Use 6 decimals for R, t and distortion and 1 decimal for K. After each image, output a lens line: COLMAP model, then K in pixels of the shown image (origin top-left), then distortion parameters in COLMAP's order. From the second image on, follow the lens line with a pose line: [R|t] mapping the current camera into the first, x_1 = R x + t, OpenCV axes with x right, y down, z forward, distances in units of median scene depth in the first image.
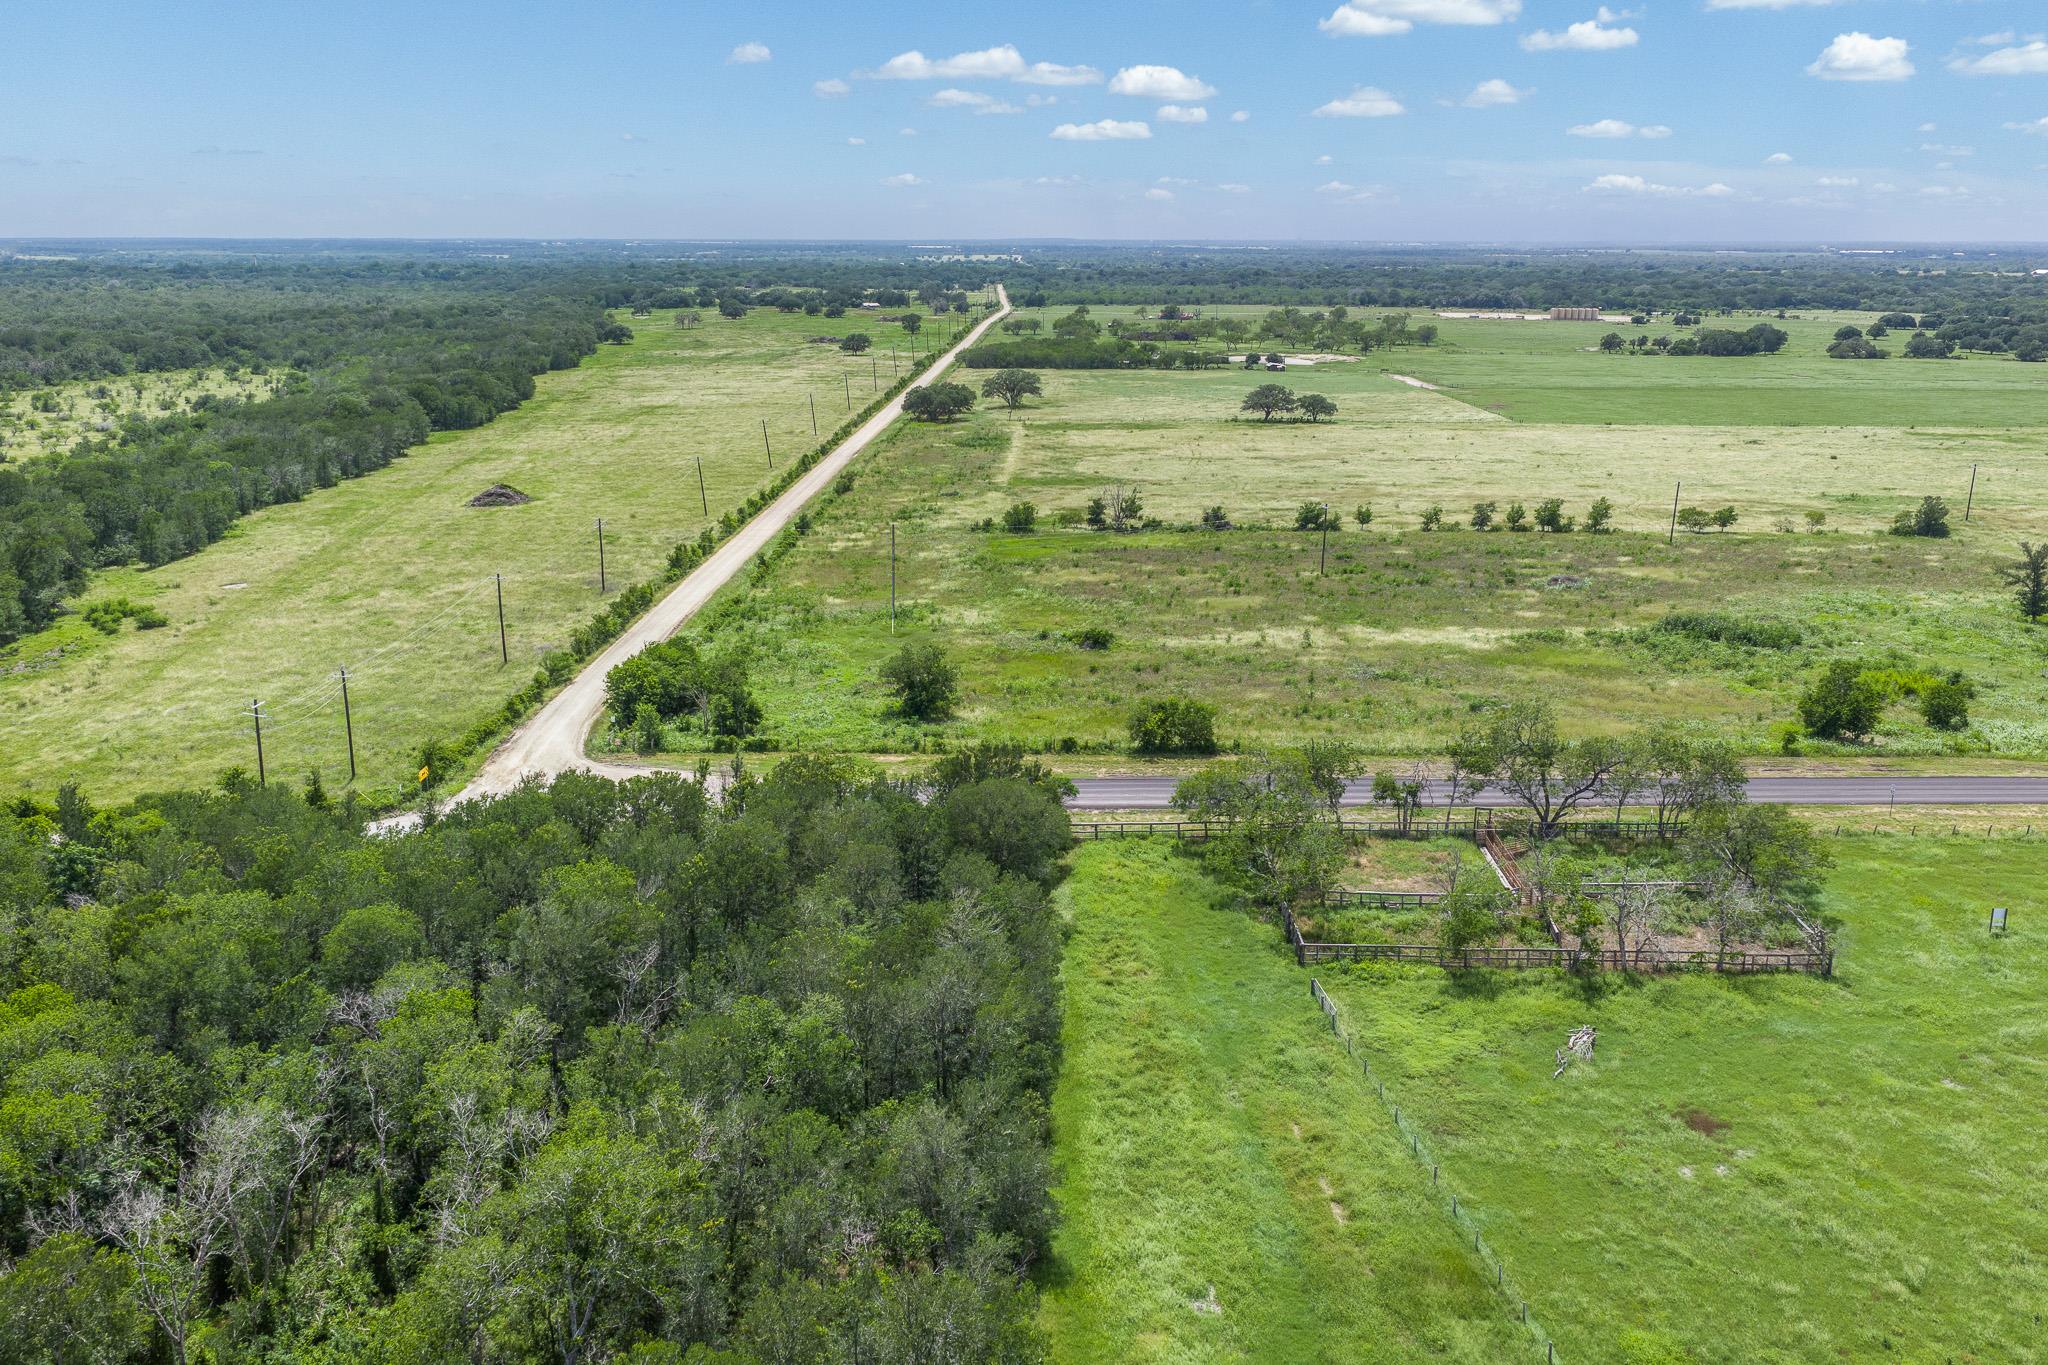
lens RADIAL K [[1697.2, 0, 1024.0], [0, 1697.2, 682.5], [0, 0, 1]] dist [0.000020, -0.002540]
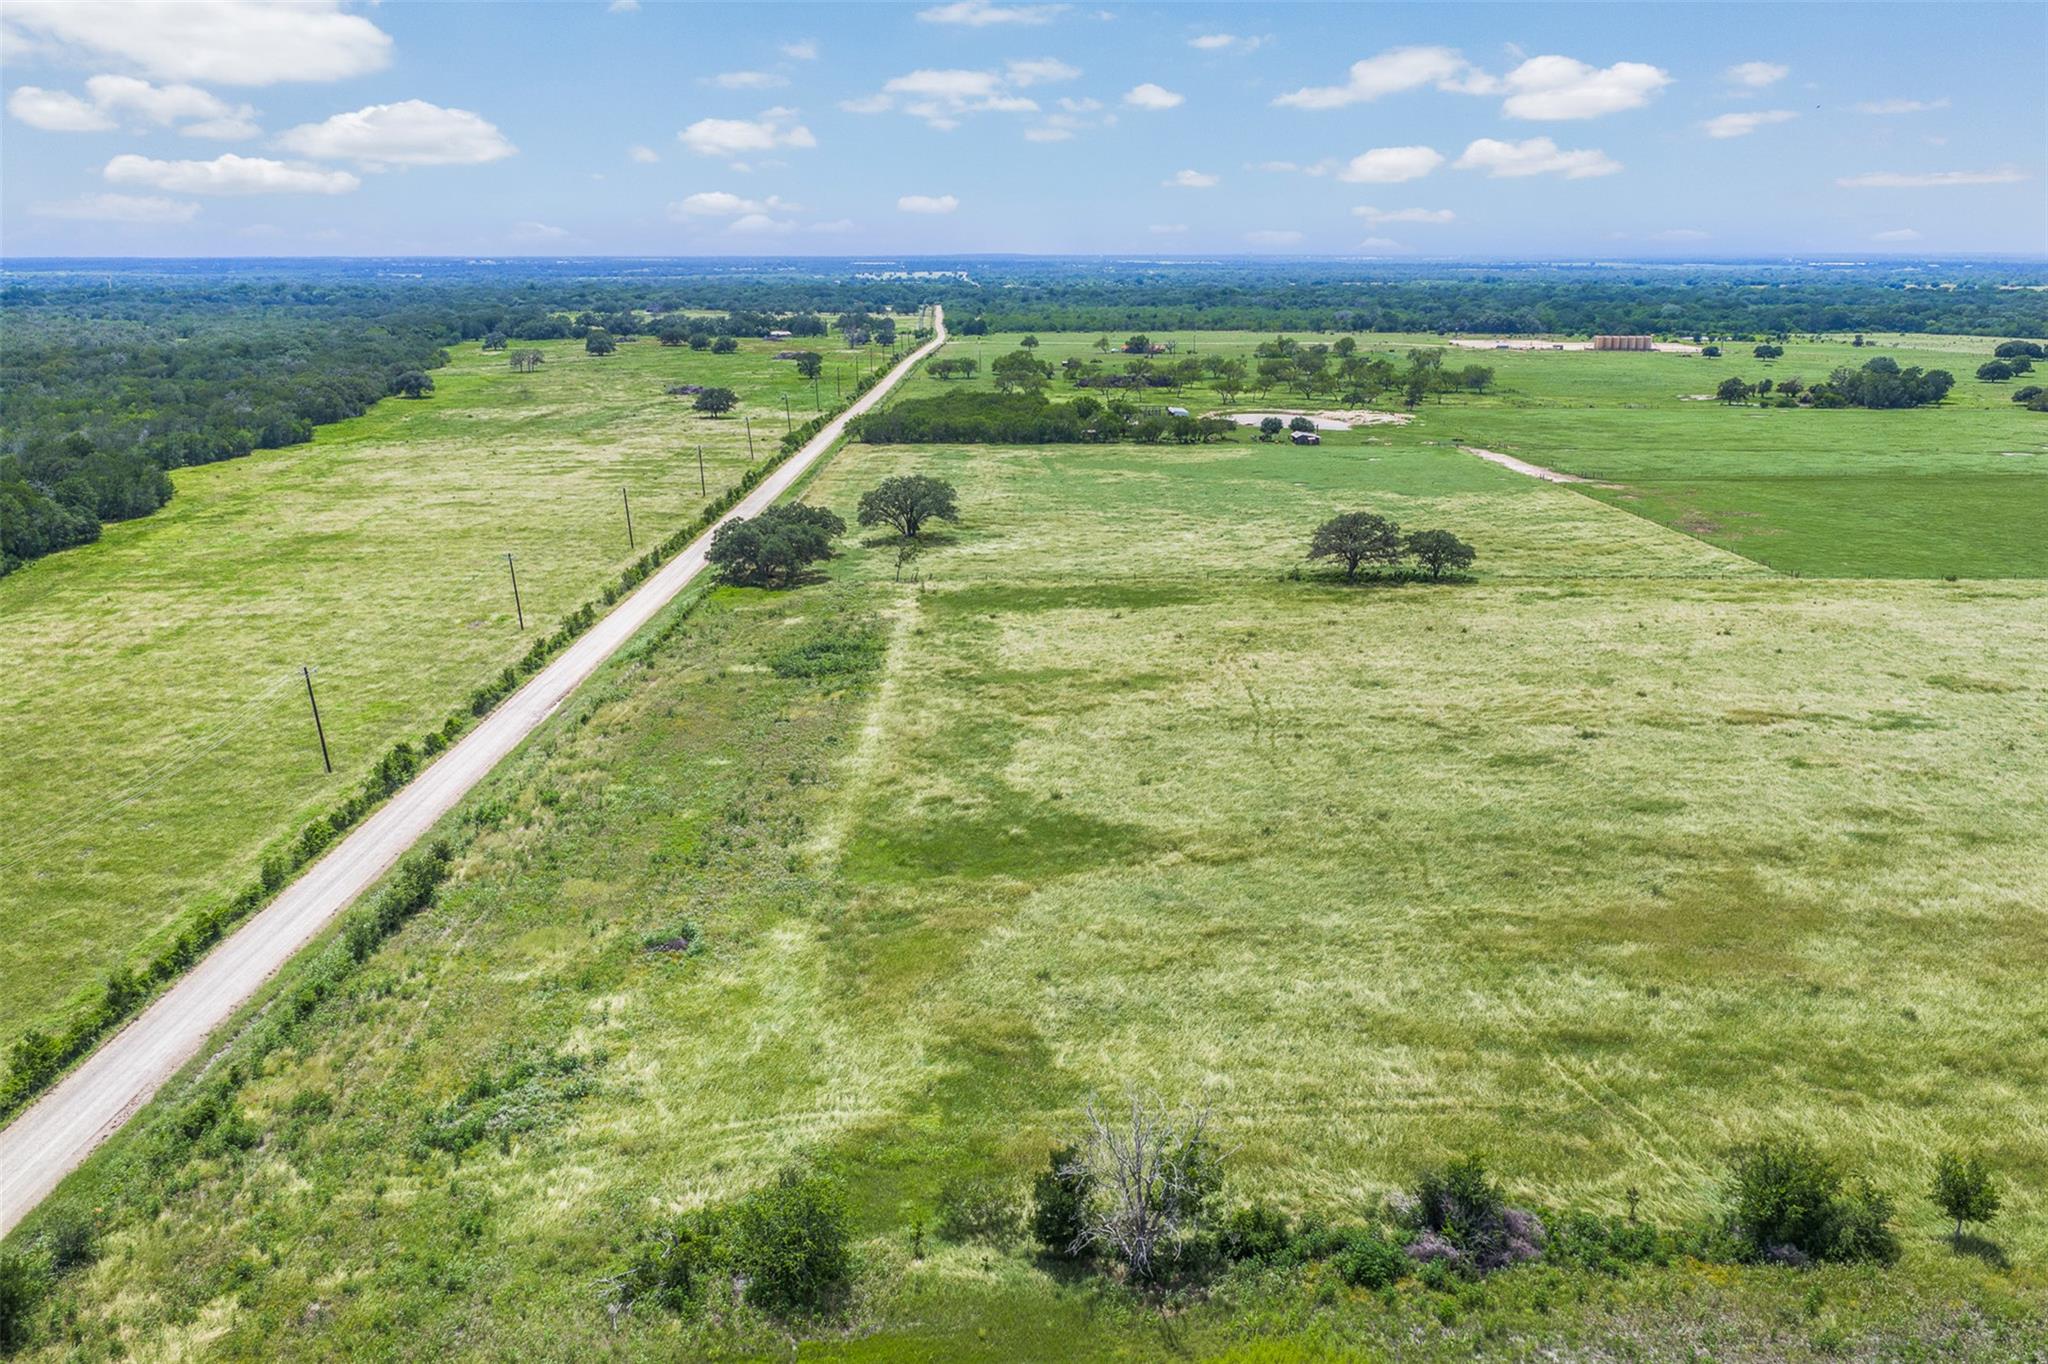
lens RADIAL K [[1697.2, 0, 1024.0], [0, 1697.2, 682.0], [0, 0, 1]] dist [0.000020, -0.002540]
pose [[0.999570, -0.011144, 0.027108, 0.009791], [0.011384, 0.999897, -0.008688, -0.063026], [-0.027008, 0.008993, 0.999595, 0.238812]]
